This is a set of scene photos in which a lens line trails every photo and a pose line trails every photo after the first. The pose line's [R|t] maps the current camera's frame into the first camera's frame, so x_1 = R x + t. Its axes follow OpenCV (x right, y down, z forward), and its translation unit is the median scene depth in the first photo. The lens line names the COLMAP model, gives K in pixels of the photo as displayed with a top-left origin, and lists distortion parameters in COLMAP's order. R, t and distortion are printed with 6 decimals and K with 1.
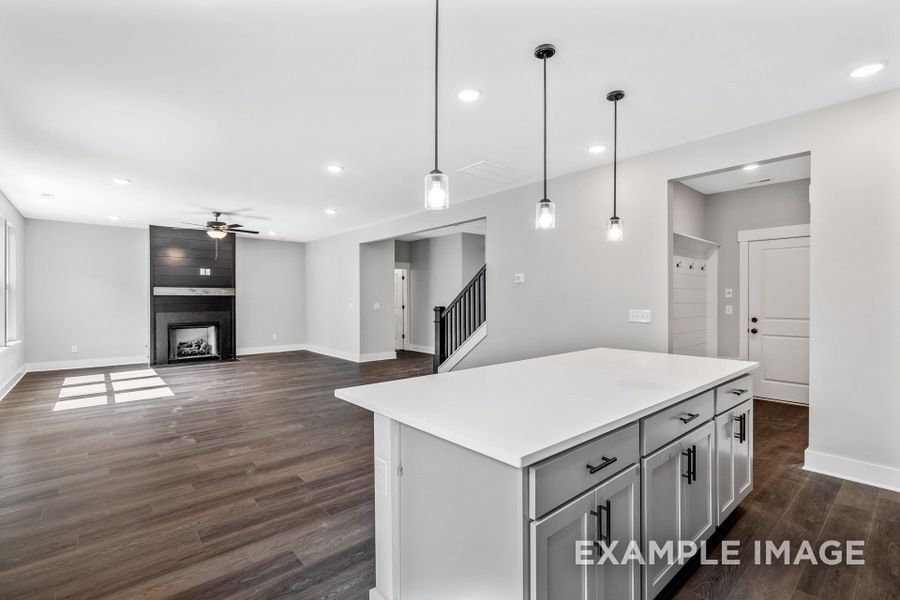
lens RADIAL K [[417.8, 0, 450.0], [0, 417.8, 300.0], [0, 0, 1]] dist [0.000388, 0.000179]
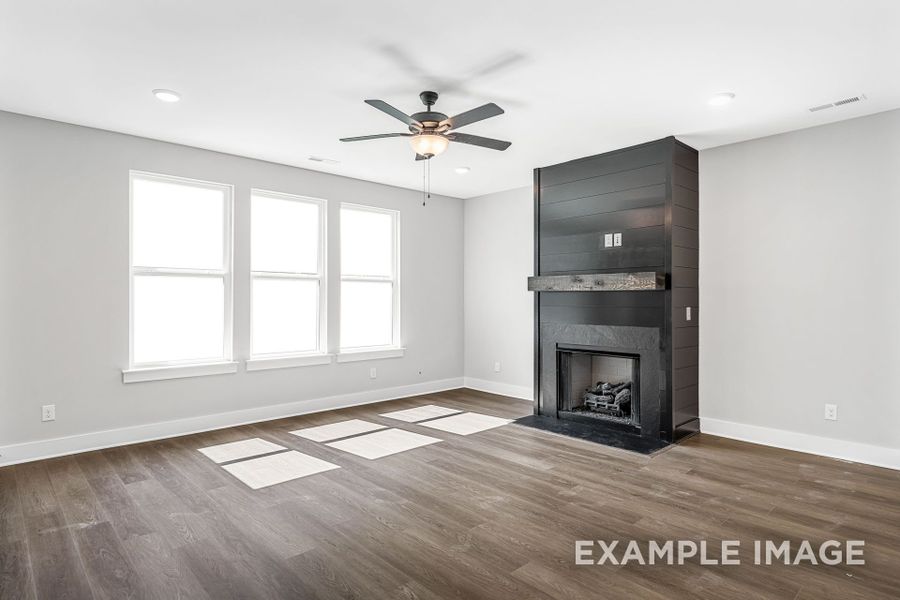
lens RADIAL K [[485.2, 0, 450.0], [0, 485.2, 300.0], [0, 0, 1]] dist [0.000313, 0.000083]
pose [[0.064154, 0.008182, -0.997906, -0.045653], [-0.008984, 0.999931, 0.007621, -0.001879], [0.997900, 0.008476, 0.064223, 0.786616]]
